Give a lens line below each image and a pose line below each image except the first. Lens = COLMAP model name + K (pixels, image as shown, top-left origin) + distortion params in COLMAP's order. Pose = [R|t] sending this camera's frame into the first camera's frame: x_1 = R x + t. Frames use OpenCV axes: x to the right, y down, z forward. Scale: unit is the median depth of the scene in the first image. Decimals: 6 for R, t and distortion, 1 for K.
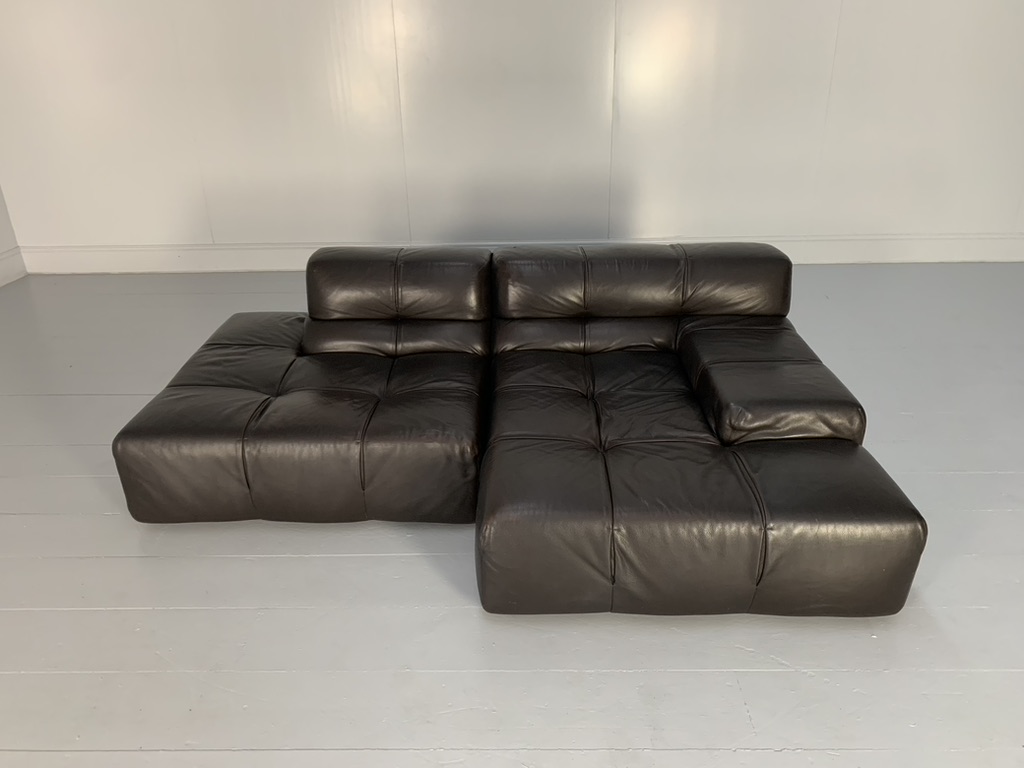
lens RADIAL K [[770.0, 0, 512.0], [0, 770.0, 384.0], [0, 0, 1]] dist [0.067082, -0.089101]
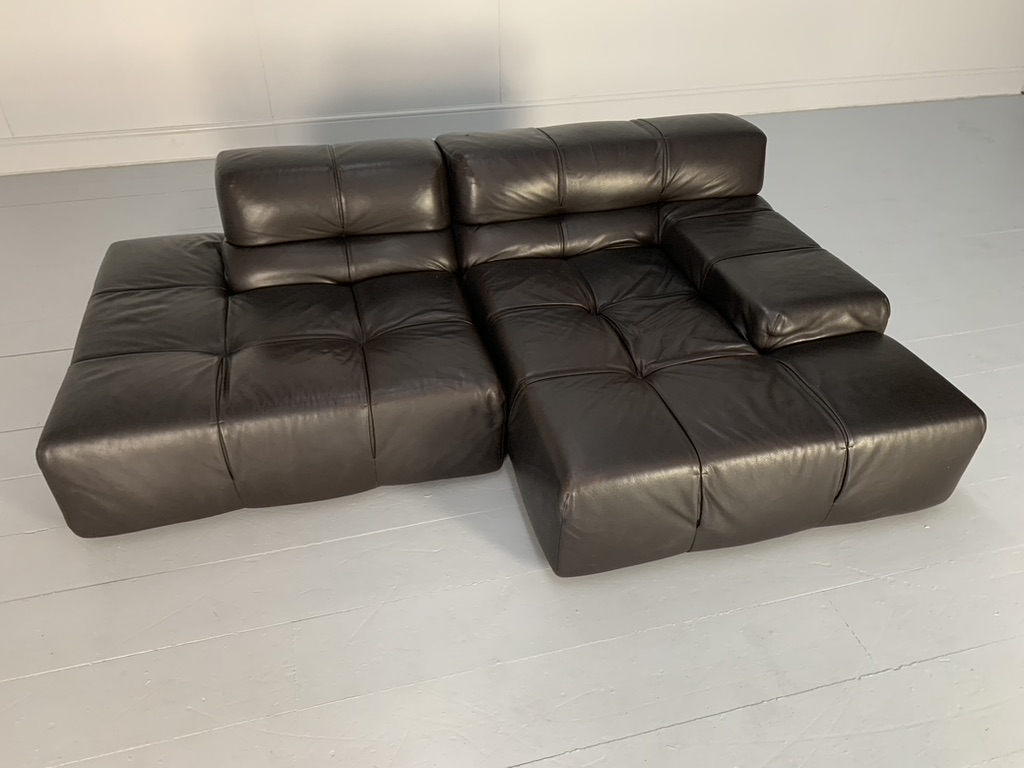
lens RADIAL K [[762.2, 0, 517.7], [0, 762.2, 396.0], [0, 0, 1]] dist [0.030337, -0.006247]
pose [[0.964273, -0.141643, 0.223863, -0.189313], [0.093733, 0.972814, 0.211773, -0.079894], [-0.247773, -0.183224, 0.951334, 0.152414]]
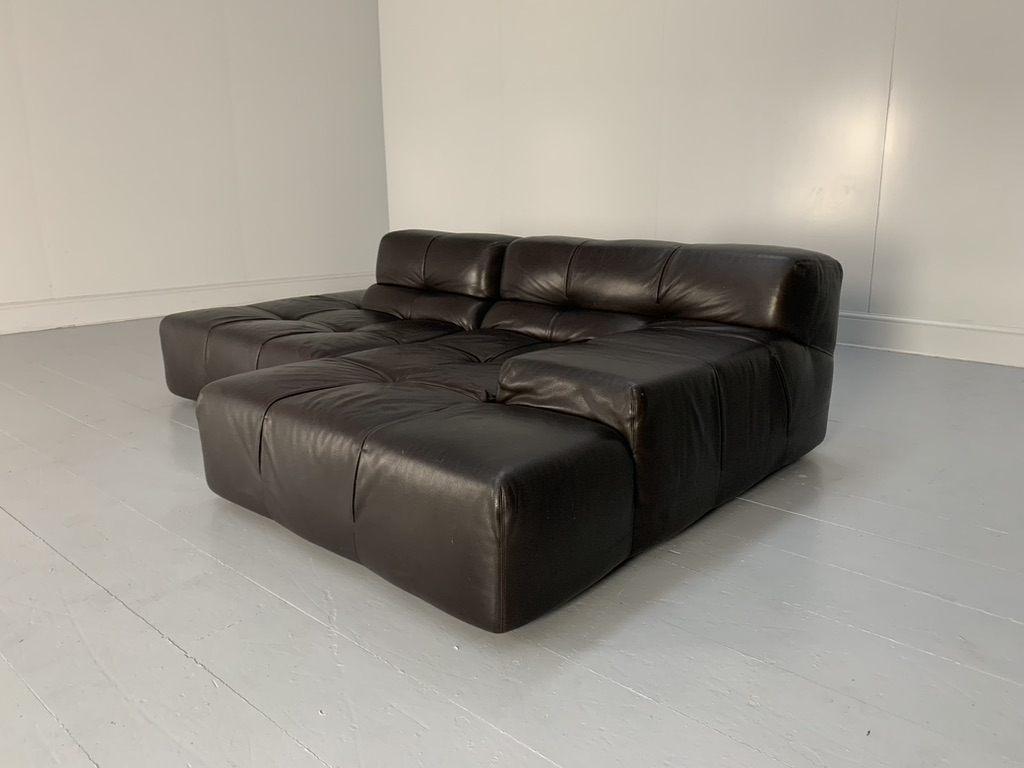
lens RADIAL K [[770.9, 0, 512.0], [0, 770.9, 384.0], [0, 0, 1]] dist [0.059093, -0.056474]
pose [[0.753625, 0.169432, -0.635093, 0.688713], [-0.280745, 0.956613, -0.077935, 0.097156], [0.594333, 0.237033, 0.768494, 0.305665]]
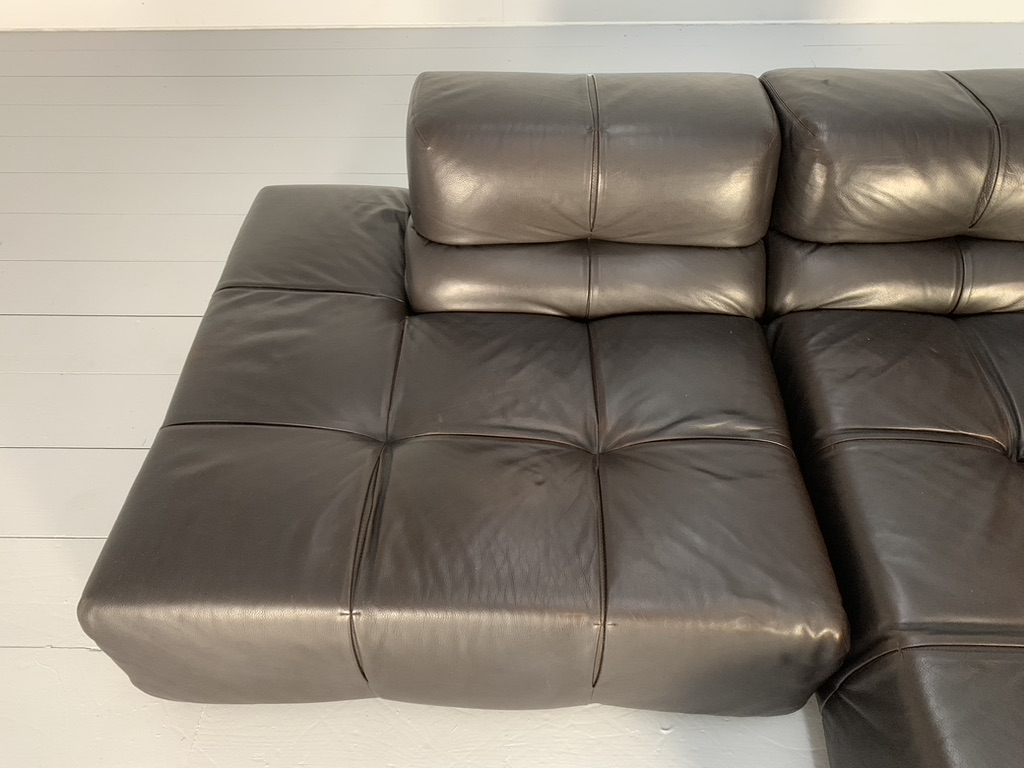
lens RADIAL K [[767.7, 0, 512.0], [0, 767.7, 384.0], [0, 0, 1]] dist [0.021121, -0.004253]
pose [[0.999946, 0.008798, -0.005616, -0.210862], [-0.006091, 0.928808, 0.370511, -0.199941], [0.008476, -0.370456, 0.928811, 0.526323]]
